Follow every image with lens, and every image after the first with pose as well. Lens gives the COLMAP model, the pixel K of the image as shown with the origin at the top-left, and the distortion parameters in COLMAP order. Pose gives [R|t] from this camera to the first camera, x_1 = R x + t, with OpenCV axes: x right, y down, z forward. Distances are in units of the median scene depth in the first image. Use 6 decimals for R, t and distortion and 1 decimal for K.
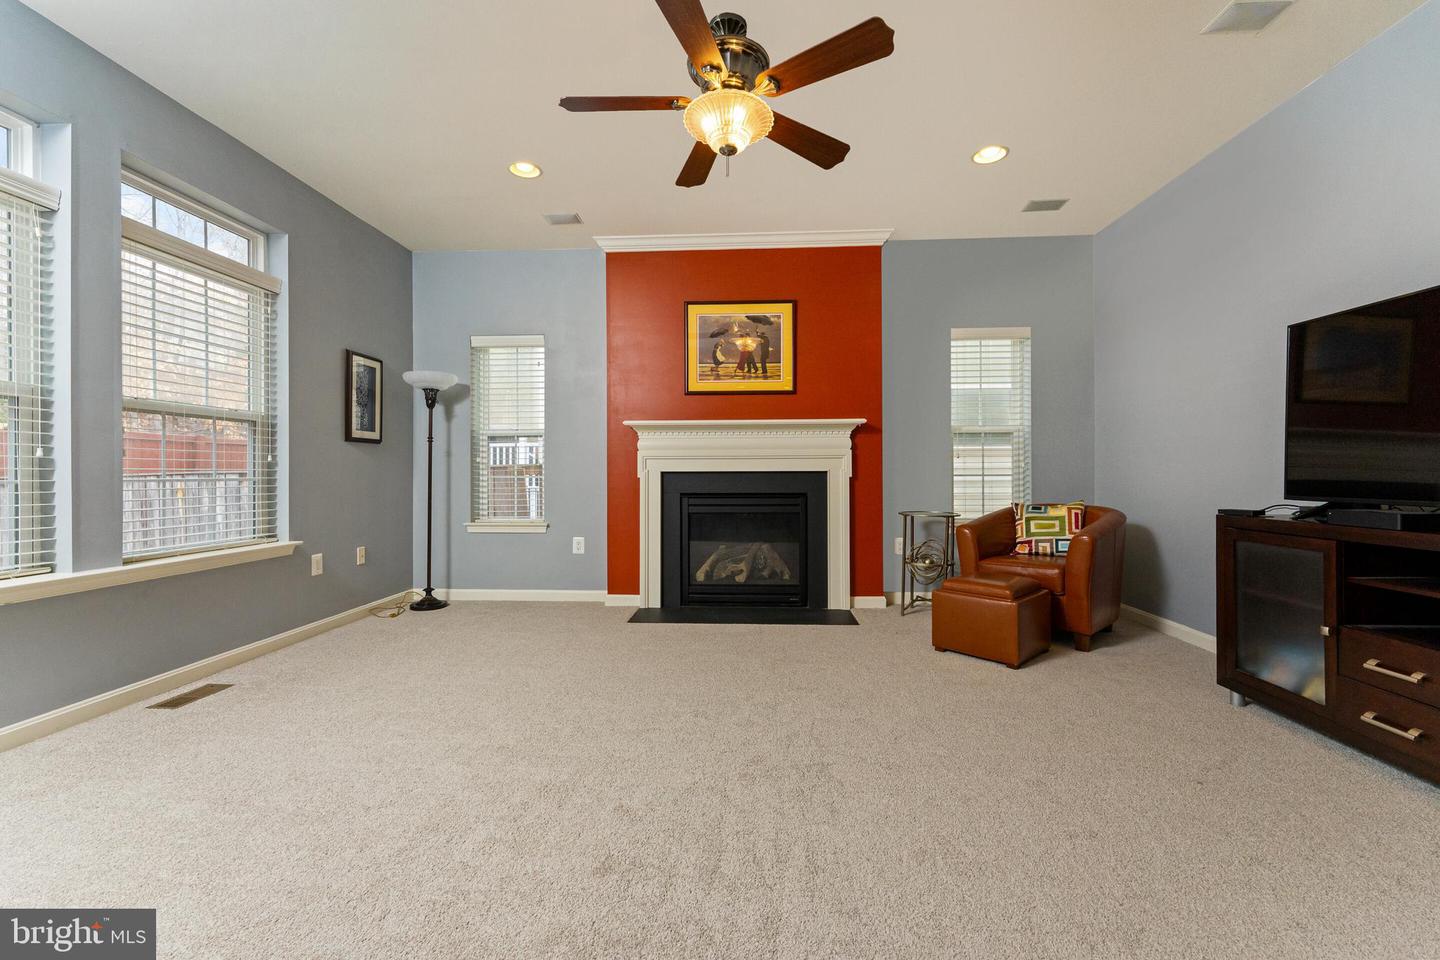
lens RADIAL K [[584.7, 0, 735.0], [0, 584.7, 472.8], [0, 0, 1]] dist [0.006873, -0.000416]
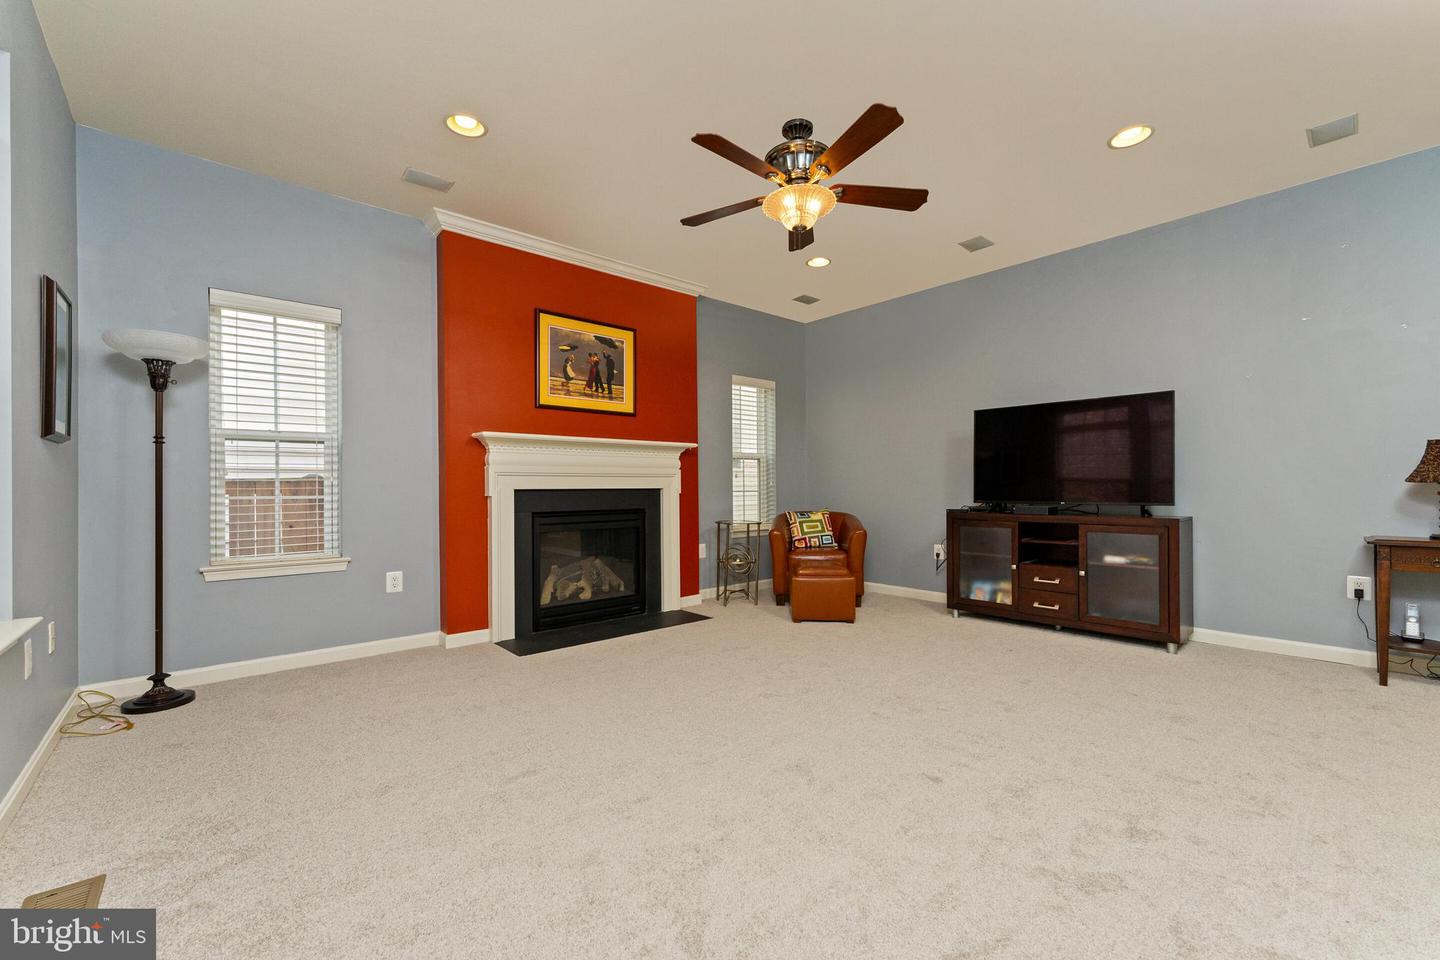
lens RADIAL K [[584.7, 0, 710.2], [0, 584.7, 485.3], [0, 0, 1]] dist [0.006873, -0.000416]
pose [[0.721860, 0.001568, 0.692037, -0.538933], [0.003086, 0.999980, -0.005485, -0.002109], [-0.692032, 0.006095, 0.721841, 0.128569]]
